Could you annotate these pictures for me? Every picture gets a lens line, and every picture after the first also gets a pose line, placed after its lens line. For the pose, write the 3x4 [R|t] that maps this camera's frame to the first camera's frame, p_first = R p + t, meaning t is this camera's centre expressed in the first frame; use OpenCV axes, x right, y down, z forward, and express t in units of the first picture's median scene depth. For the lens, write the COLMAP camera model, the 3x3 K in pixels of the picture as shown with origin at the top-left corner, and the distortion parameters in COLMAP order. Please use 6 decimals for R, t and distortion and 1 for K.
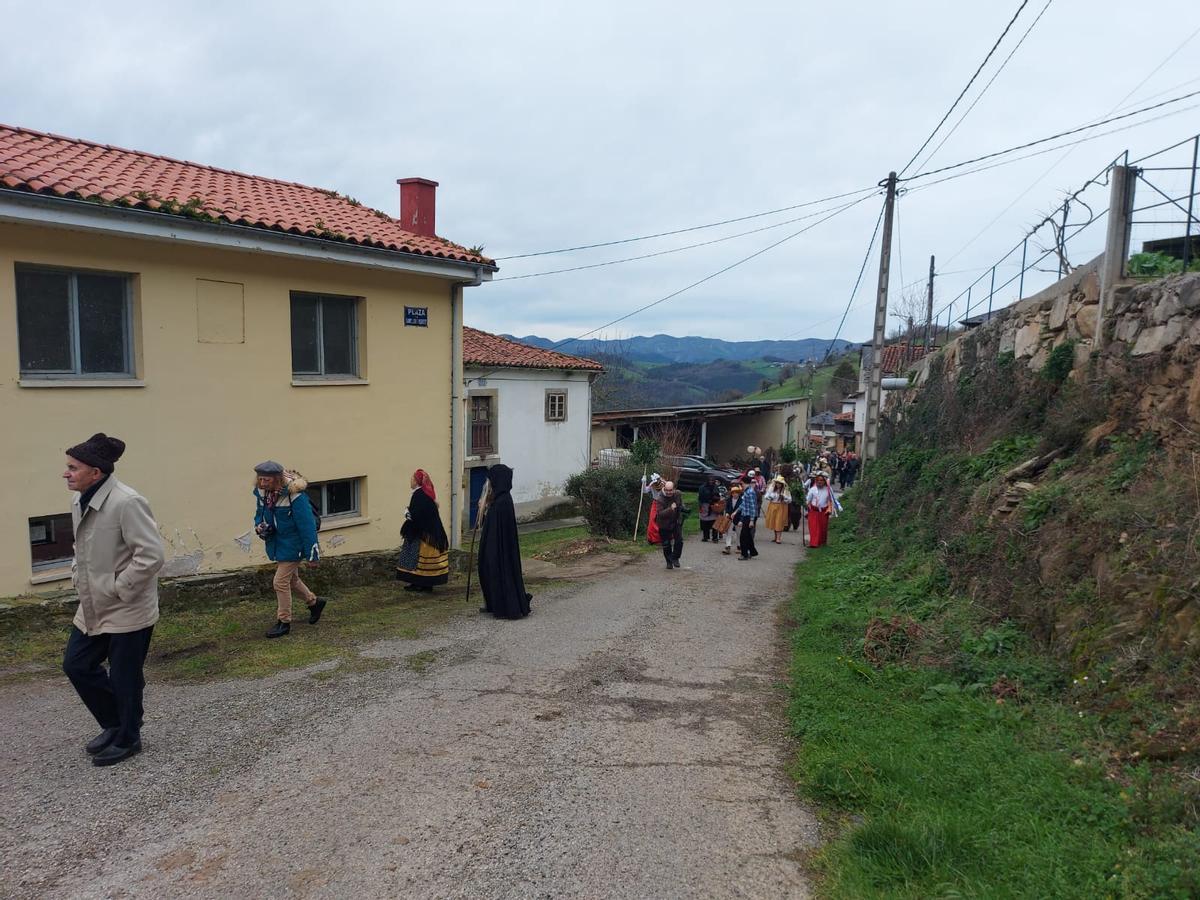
lens RADIAL K [[881.5, 0, 604.1], [0, 881.5, 466.2], [0, 0, 1]] dist [0.088519, -0.098794]
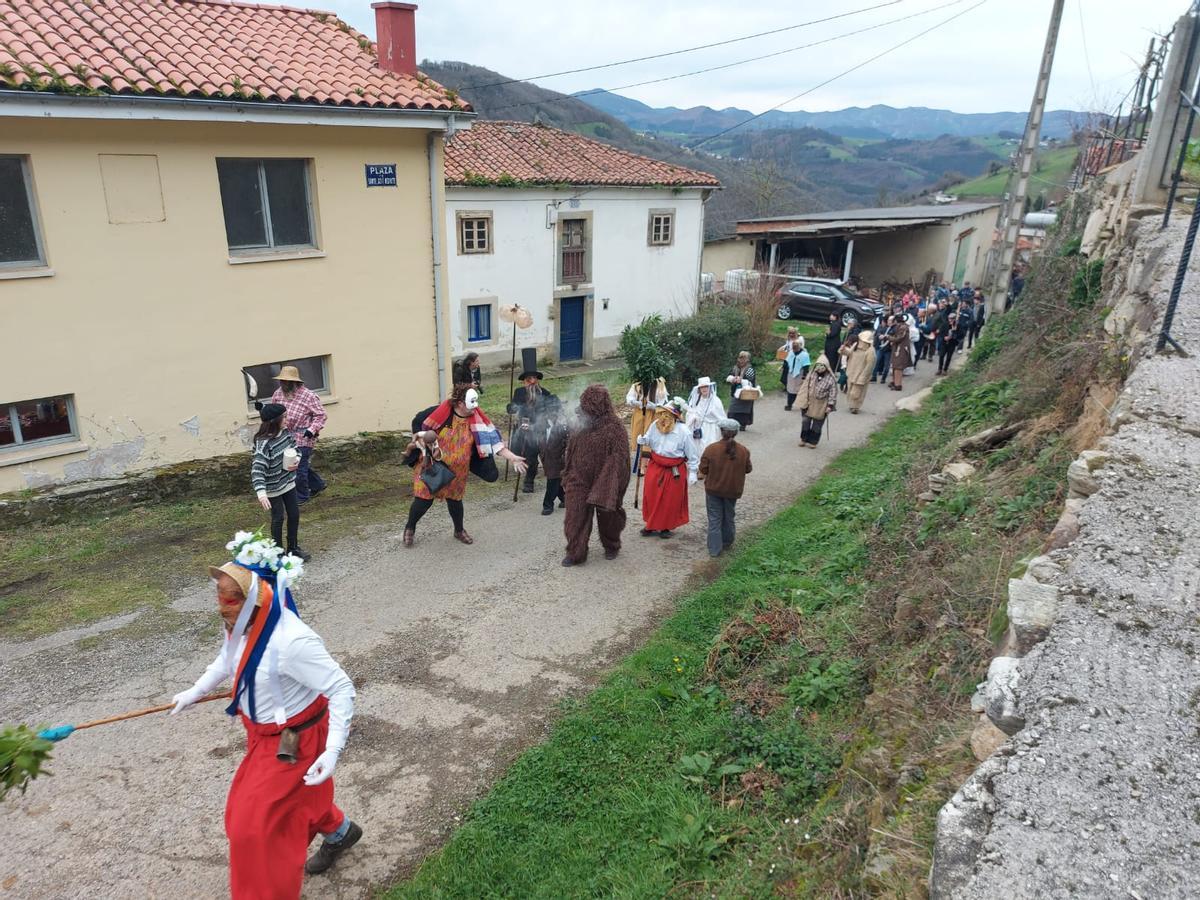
lens RADIAL K [[881.5, 0, 604.1], [0, 881.5, 466.2], [0, 0, 1]] dist [0.088519, -0.098794]
pose [[0.973332, 0.082904, -0.213896, 0.113734], [-0.029105, 0.969506, 0.243332, -0.055452], [0.227546, -0.230618, 0.946064, 0.065168]]
